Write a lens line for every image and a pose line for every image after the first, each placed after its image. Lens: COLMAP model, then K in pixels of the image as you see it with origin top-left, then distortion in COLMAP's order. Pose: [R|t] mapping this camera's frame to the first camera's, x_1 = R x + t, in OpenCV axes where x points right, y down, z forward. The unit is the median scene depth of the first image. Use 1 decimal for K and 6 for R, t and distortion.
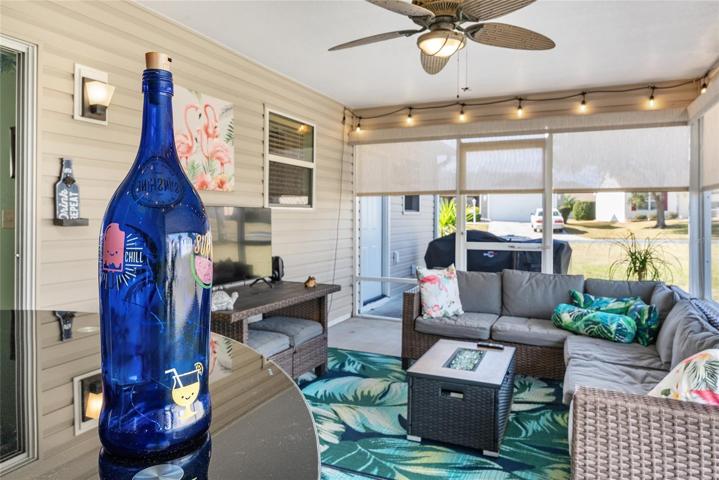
lens RADIAL K [[487.9, 0, 355.6], [0, 487.9, 238.8], [0, 0, 1]] dist [0.007620, 0.000936]
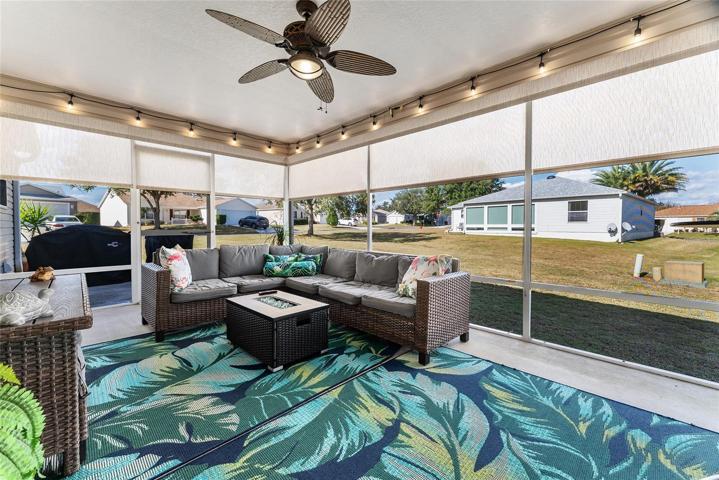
lens RADIAL K [[290.1, 0, 360.0], [0, 290.1, 236.7], [0, 0, 1]] dist [0.004490, -0.000258]
pose [[0.349908, -0.037559, 0.936031, -0.361883], [0.036788, 0.998976, 0.026332, 0.035873], [-0.936062, 0.025220, 0.350931, 0.374363]]
